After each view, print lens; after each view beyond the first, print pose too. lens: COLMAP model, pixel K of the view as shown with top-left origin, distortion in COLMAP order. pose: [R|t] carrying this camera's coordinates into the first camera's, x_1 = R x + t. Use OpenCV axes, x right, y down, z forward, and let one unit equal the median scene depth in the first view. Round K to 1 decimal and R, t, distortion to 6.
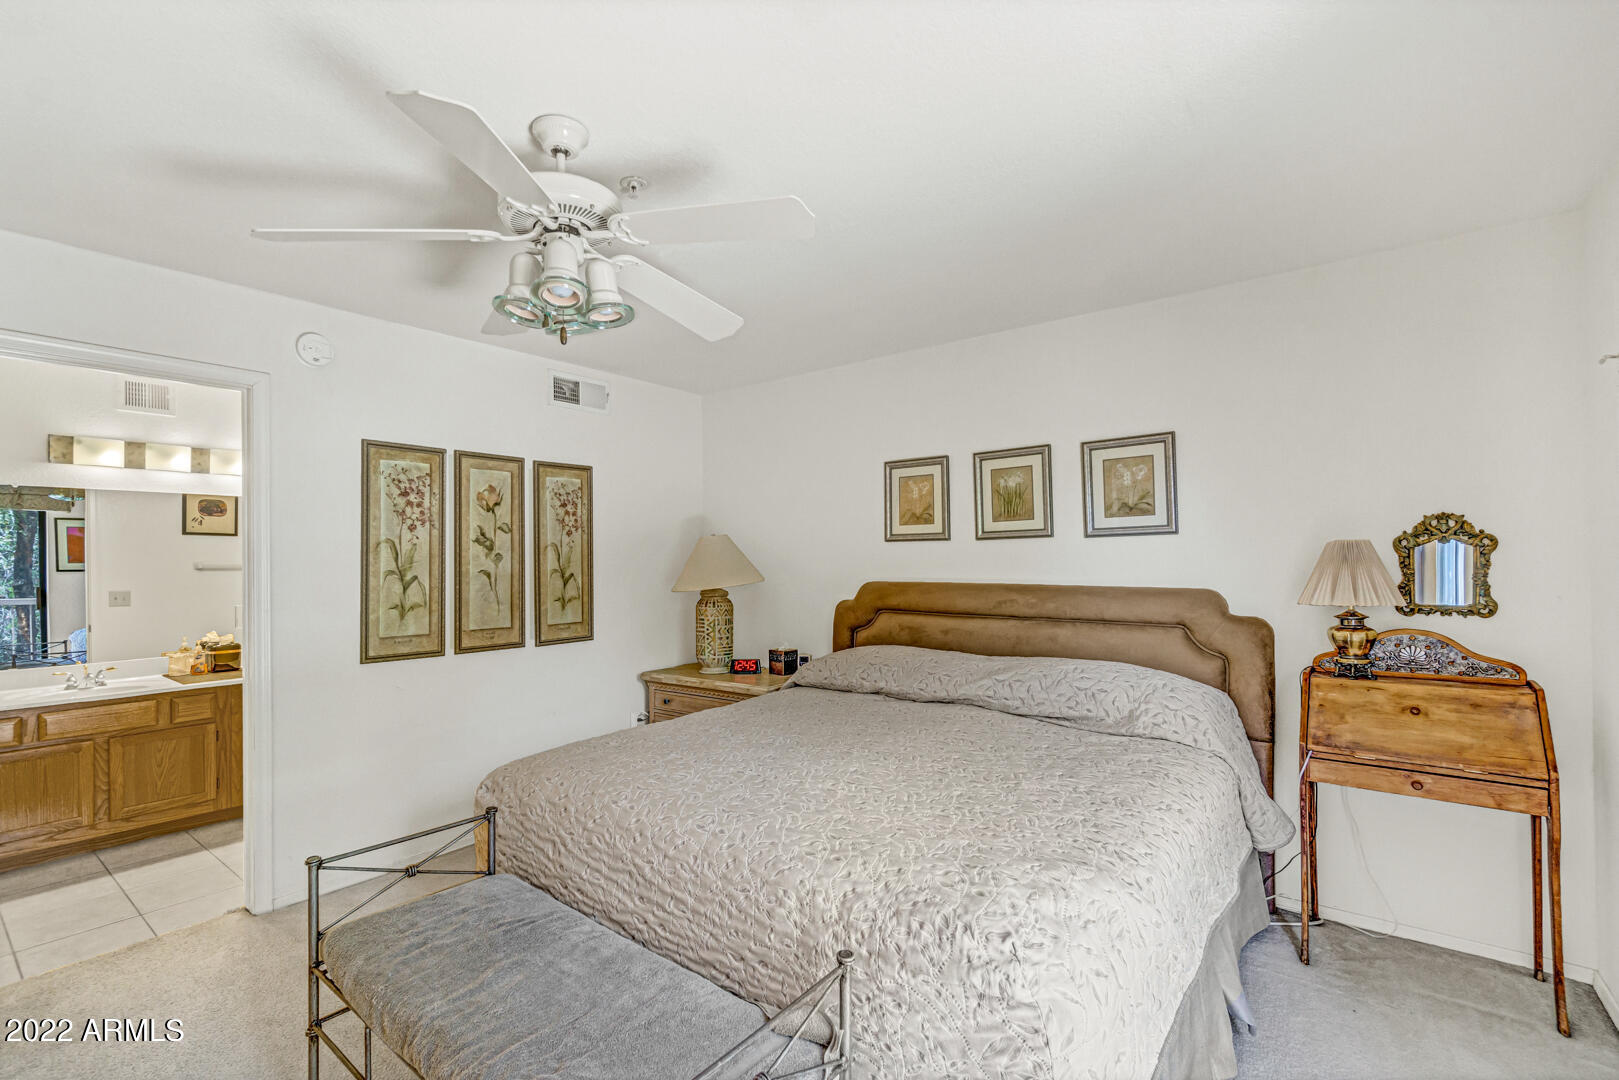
lens RADIAL K [[716.2, 0, 802.0], [0, 716.2, 556.7], [0, 0, 1]] dist [-0.004175, 0.001267]
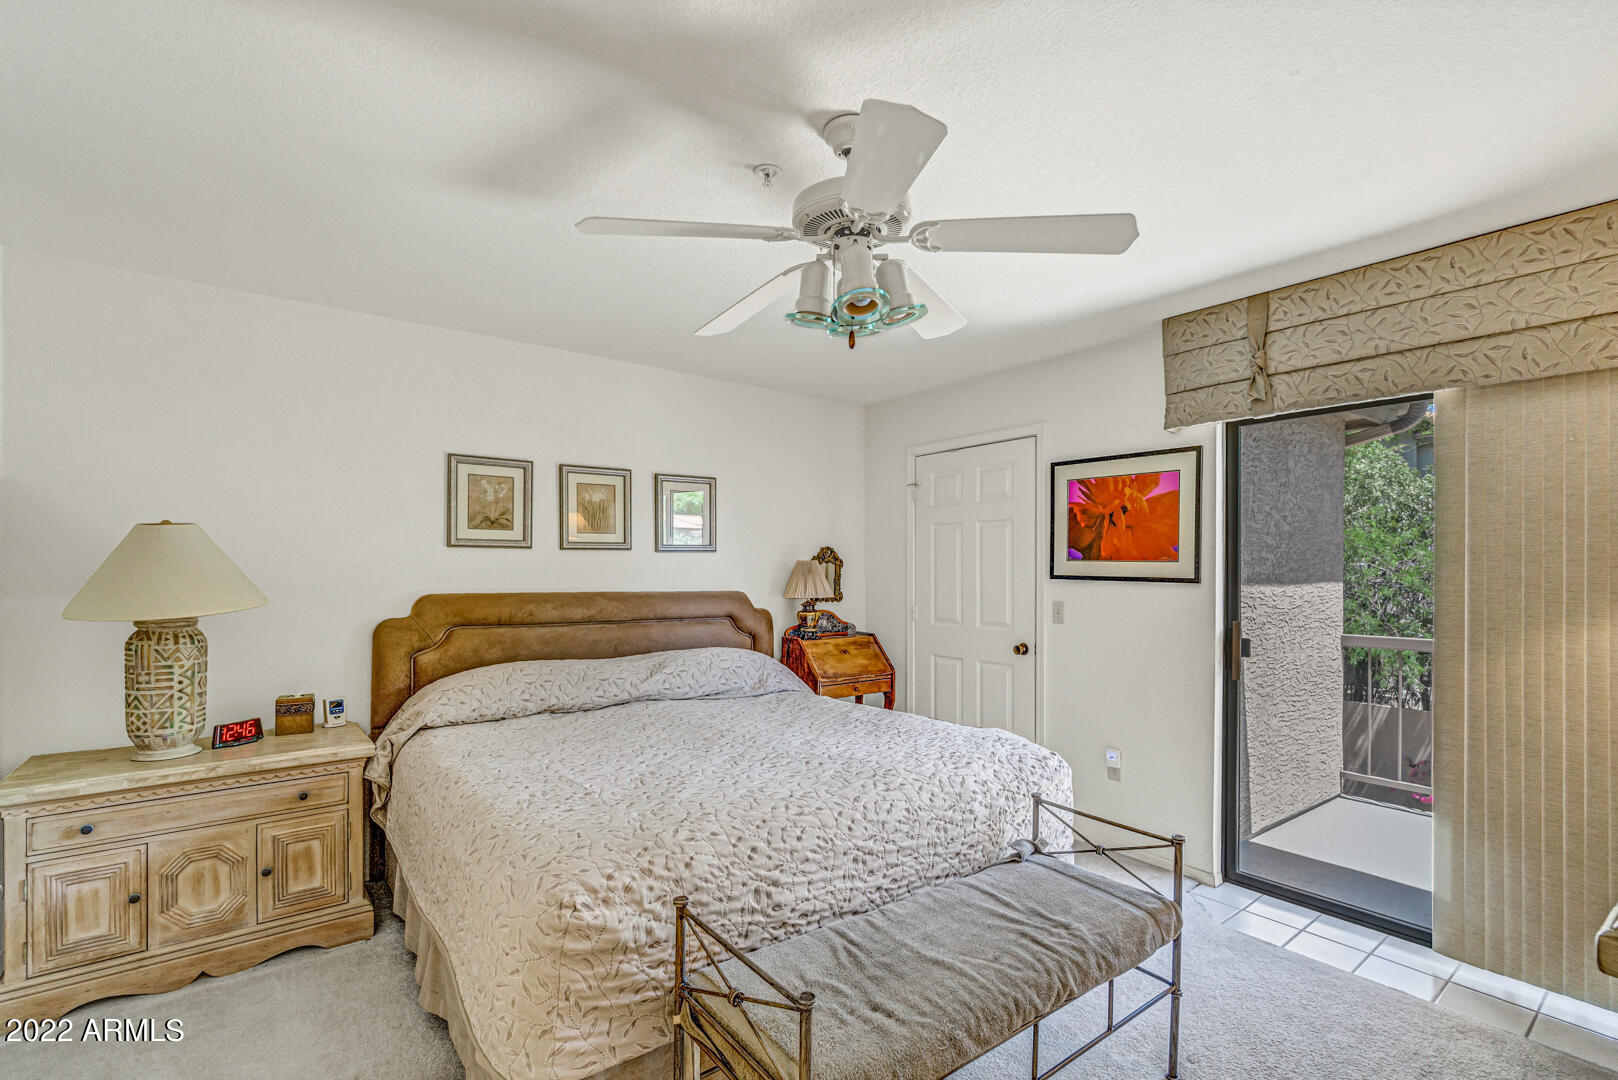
lens RADIAL K [[715.7, 0, 806.0], [0, 715.7, 563.6], [0, 0, 1]] dist [-0.004175, 0.001267]
pose [[0.252039, 0.019889, 0.967513, -0.650713], [-0.009449, 0.999792, -0.018092, 0.011795], [-0.967671, -0.004582, 0.252175, 0.406624]]
